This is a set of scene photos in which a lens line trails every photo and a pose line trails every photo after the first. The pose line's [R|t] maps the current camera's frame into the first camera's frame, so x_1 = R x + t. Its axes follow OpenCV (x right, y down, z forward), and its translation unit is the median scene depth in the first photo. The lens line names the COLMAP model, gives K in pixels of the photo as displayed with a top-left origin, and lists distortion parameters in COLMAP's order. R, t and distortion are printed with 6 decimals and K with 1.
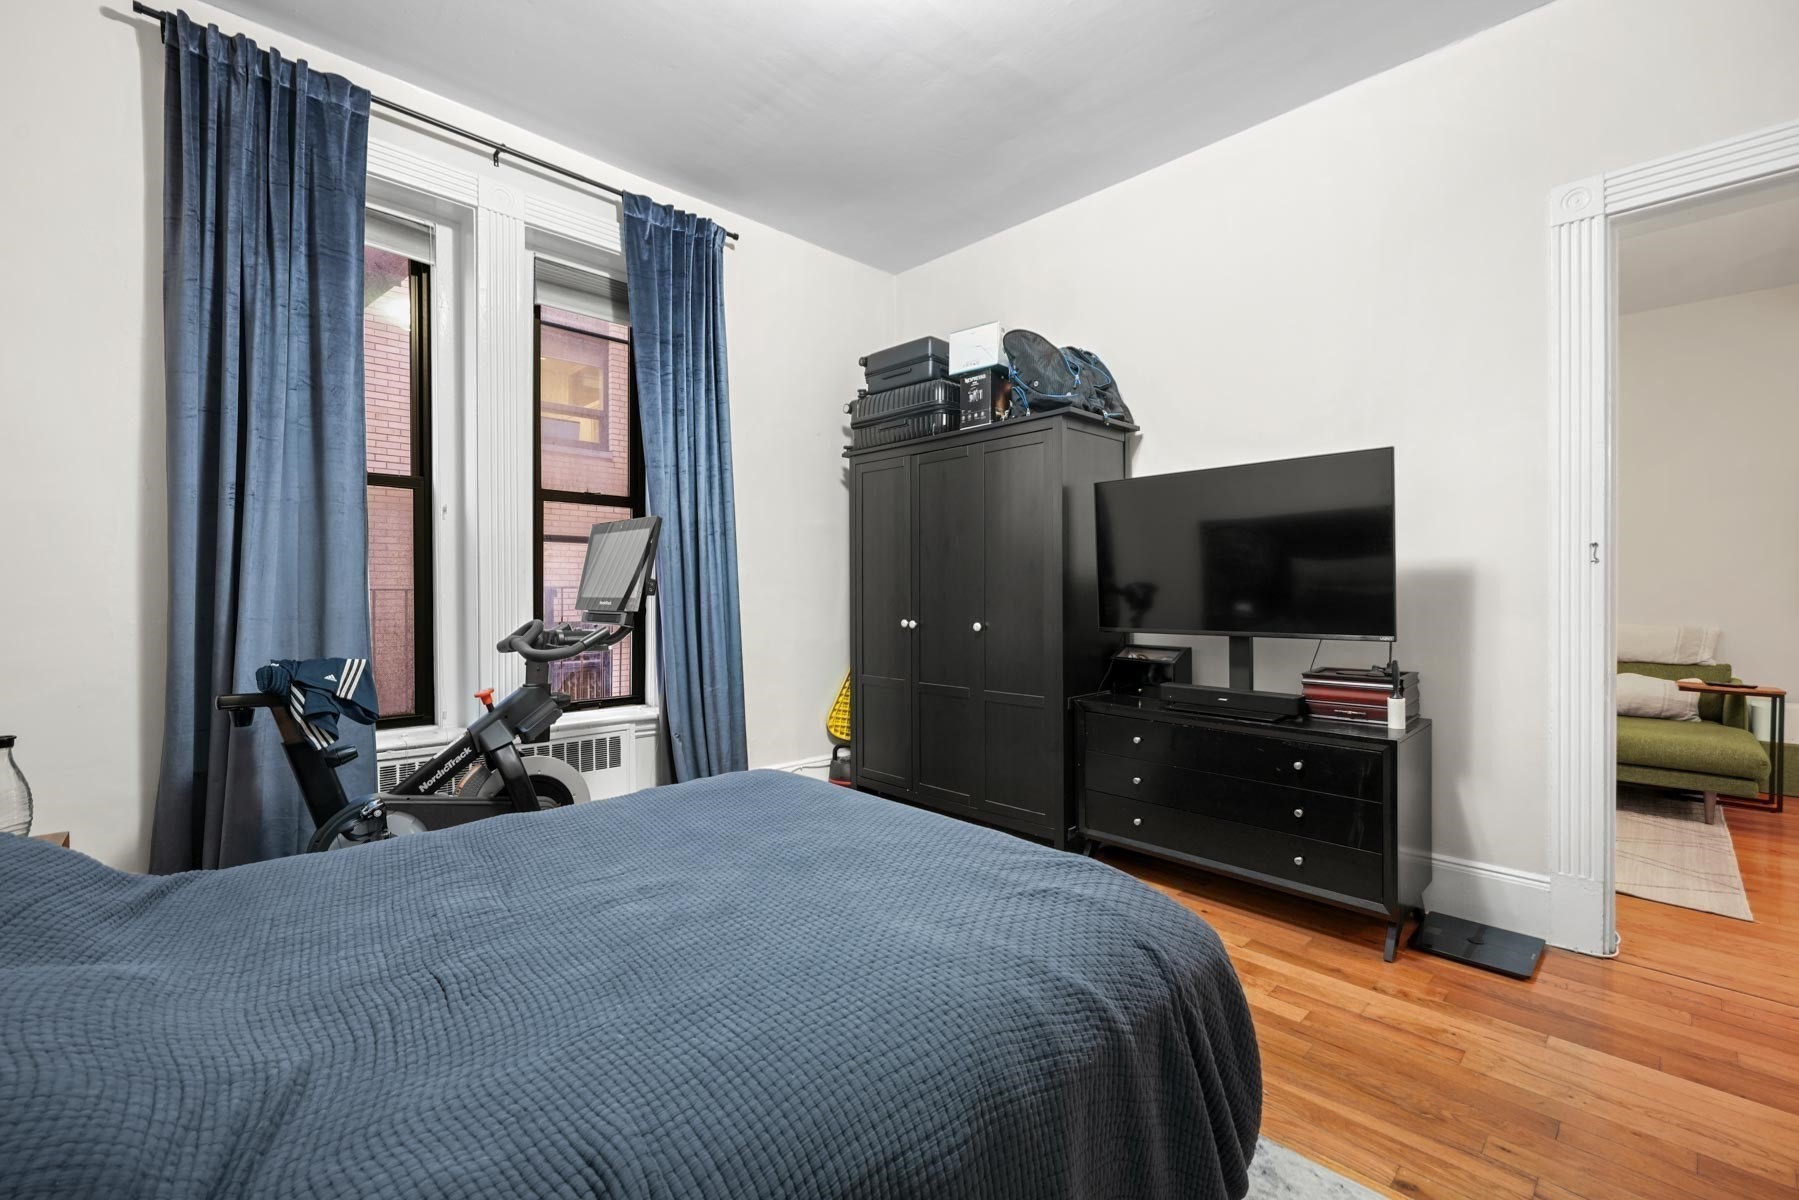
lens RADIAL K [[762.5, 0, 896.8], [0, 762.5, 589.8], [0, 0, 1]] dist [-0.001306, -0.000301]
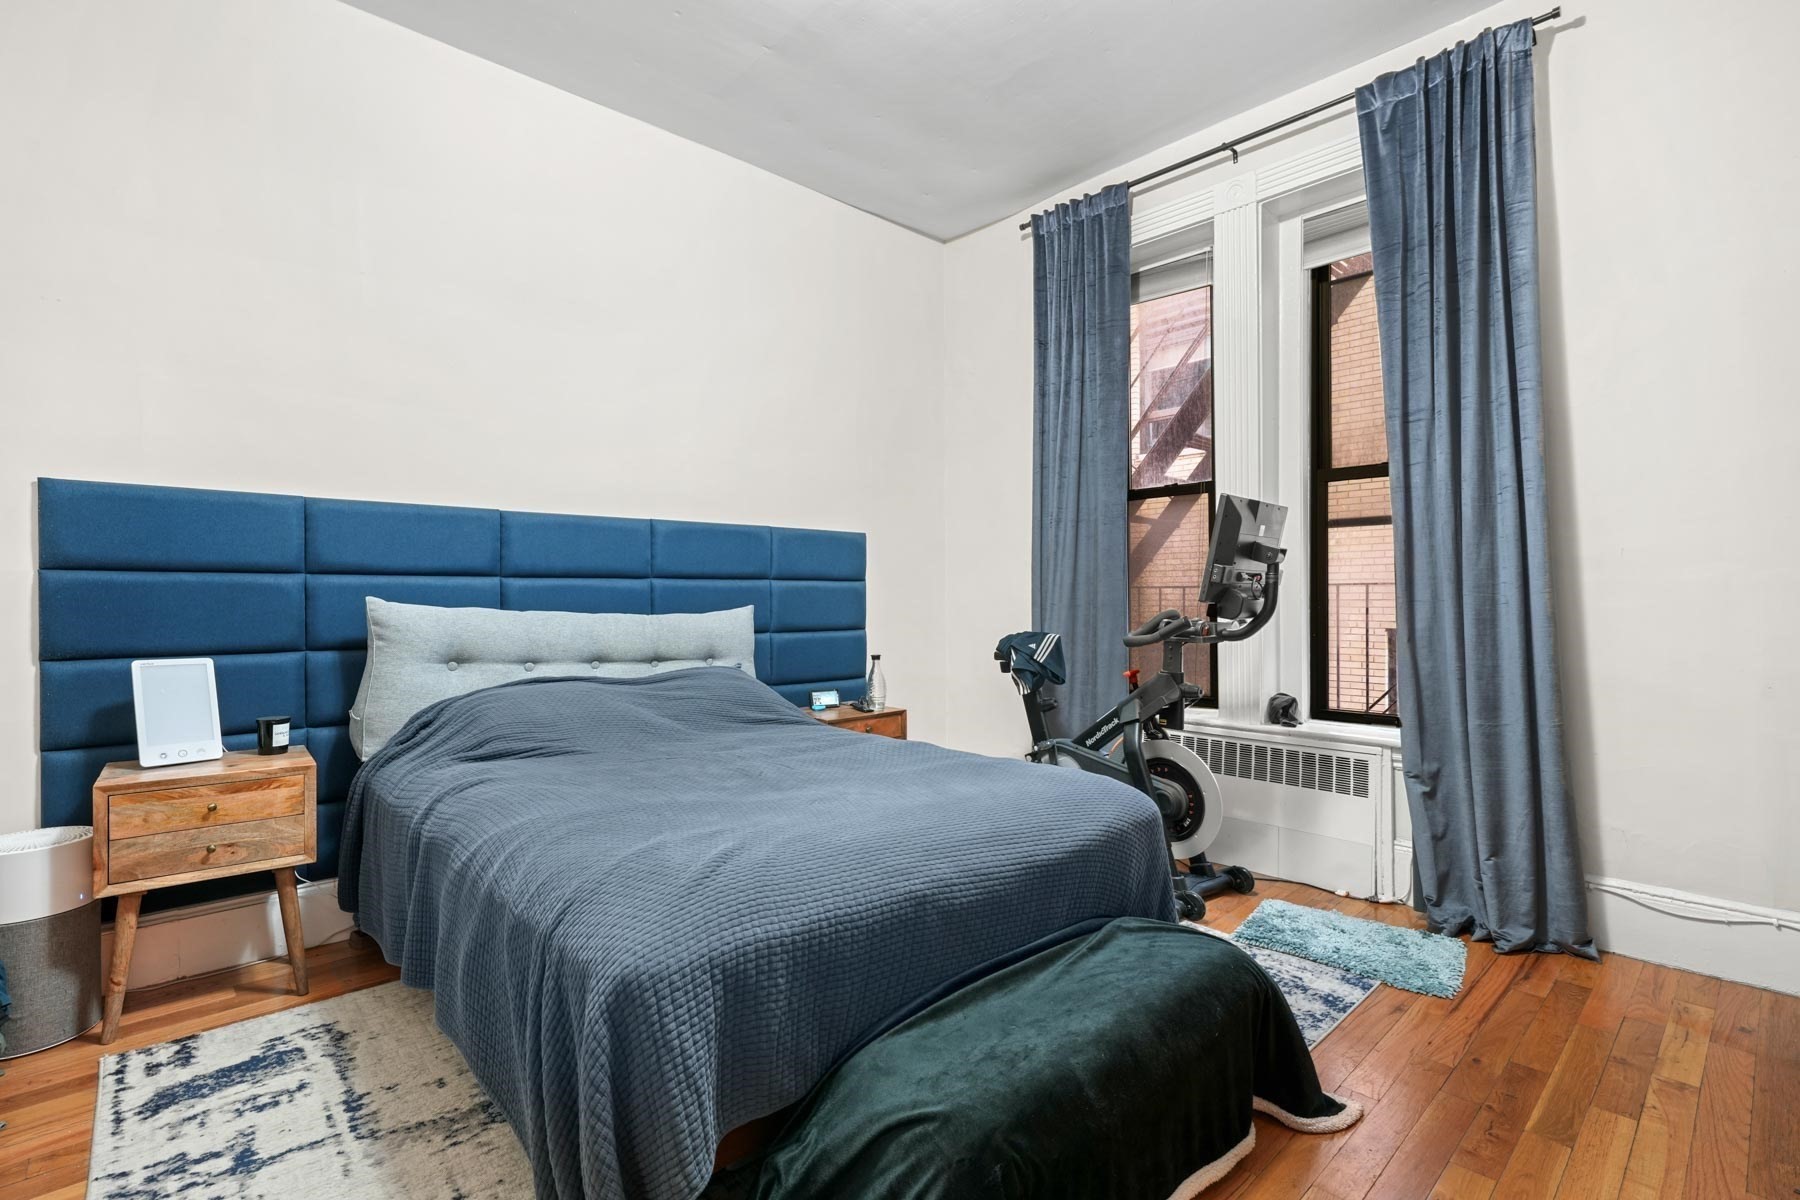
lens RADIAL K [[828.3, 0, 899.1], [0, 828.3, 585.0], [0, 0, 1]] dist [-0.000732, -0.000119]
pose [[-0.023147, -0.008240, -0.999698, 0.632808], [0.006976, 0.999940, -0.008403, 0.011148], [0.999708, -0.007168, -0.023089, 0.628663]]
